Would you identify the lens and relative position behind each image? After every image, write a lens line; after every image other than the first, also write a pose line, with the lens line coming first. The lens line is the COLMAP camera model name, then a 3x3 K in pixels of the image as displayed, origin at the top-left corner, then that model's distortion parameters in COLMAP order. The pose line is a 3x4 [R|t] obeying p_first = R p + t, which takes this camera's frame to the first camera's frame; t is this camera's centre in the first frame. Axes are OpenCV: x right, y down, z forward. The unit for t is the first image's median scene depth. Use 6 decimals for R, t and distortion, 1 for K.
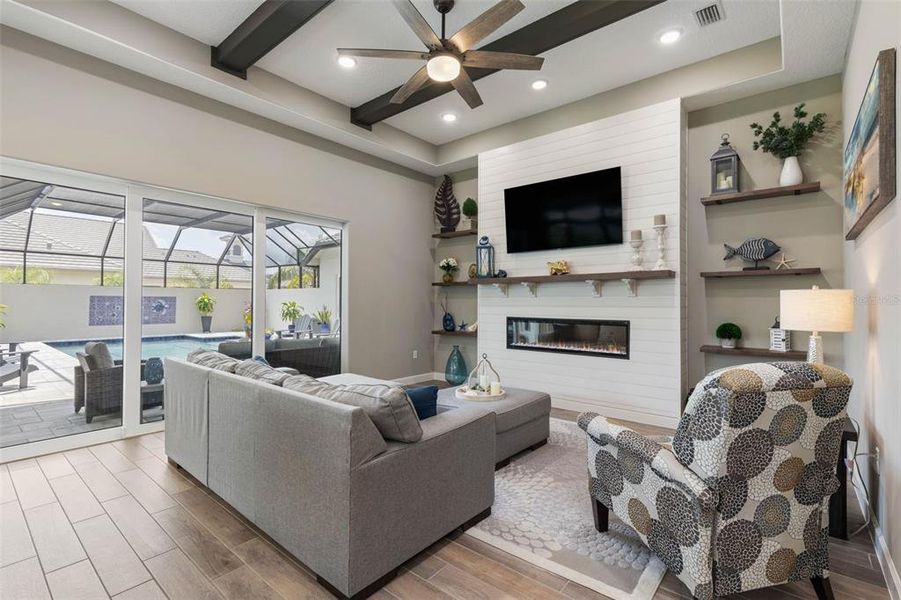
lens RADIAL K [[410.1, 0, 460.4], [0, 410.1, 301.3], [0, 0, 1]] dist [0.000391, 0.000311]
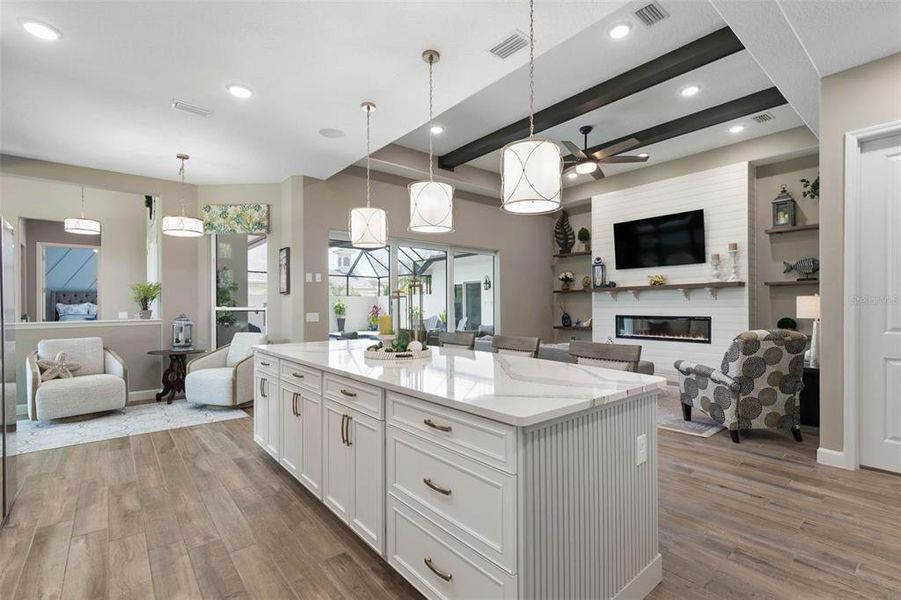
lens RADIAL K [[412.8, 0, 454.9], [0, 412.8, 308.0], [0, 0, 1]] dist [-0.000272, -0.000035]
pose [[0.980849, -0.008280, -0.194595, -0.181035], [0.009771, 0.999930, 0.006706, -0.001637], [0.194525, -0.008479, 0.980861, -0.579976]]
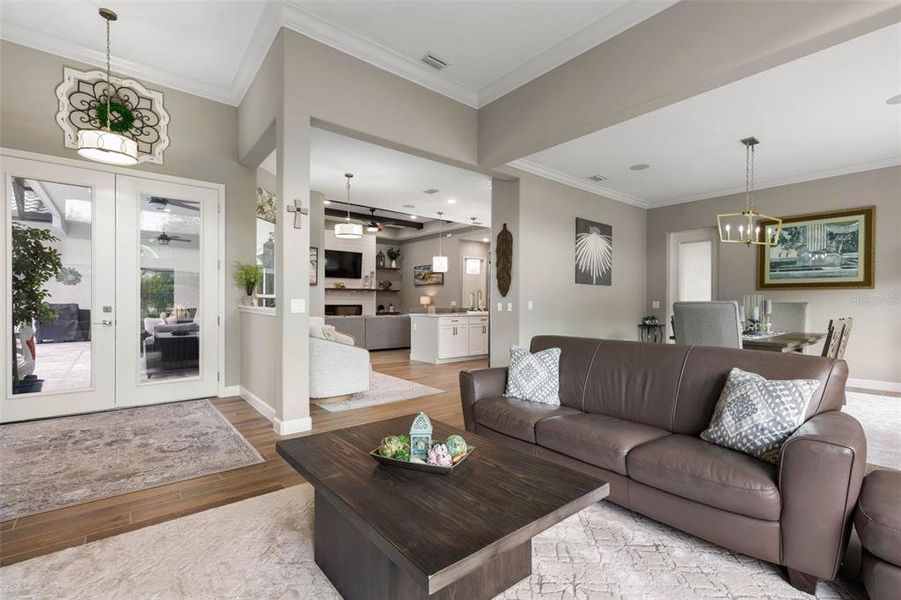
lens RADIAL K [[410.1, 0, 460.4], [0, 410.1, 301.3], [0, 0, 1]] dist [0.000391, 0.000311]
pose [[0.189591, 0.000648, 0.981863, -2.355668], [-0.004770, 0.999989, 0.000261, 0.017488], [-0.981852, -0.004733, 0.189592, -0.261375]]
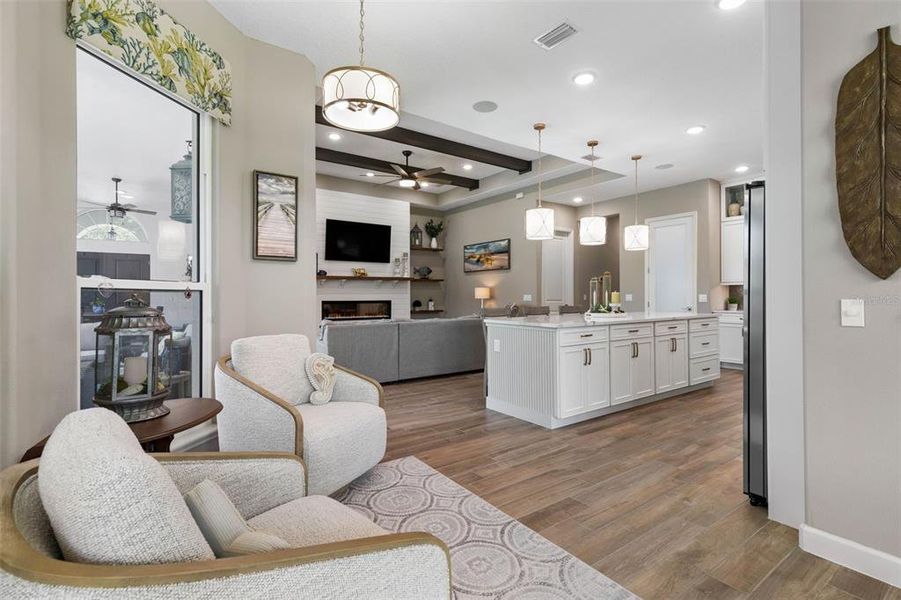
lens RADIAL K [[426.6, 0, 454.5], [0, 426.6, 294.0], [0, 0, 1]] dist [-0.000542, -0.000200]
pose [[0.269287, -0.000311, 0.963060, -1.573466], [0.002174, 0.999998, -0.000285, 0.016136], [-0.963058, 0.002171, 0.269287, 0.107830]]
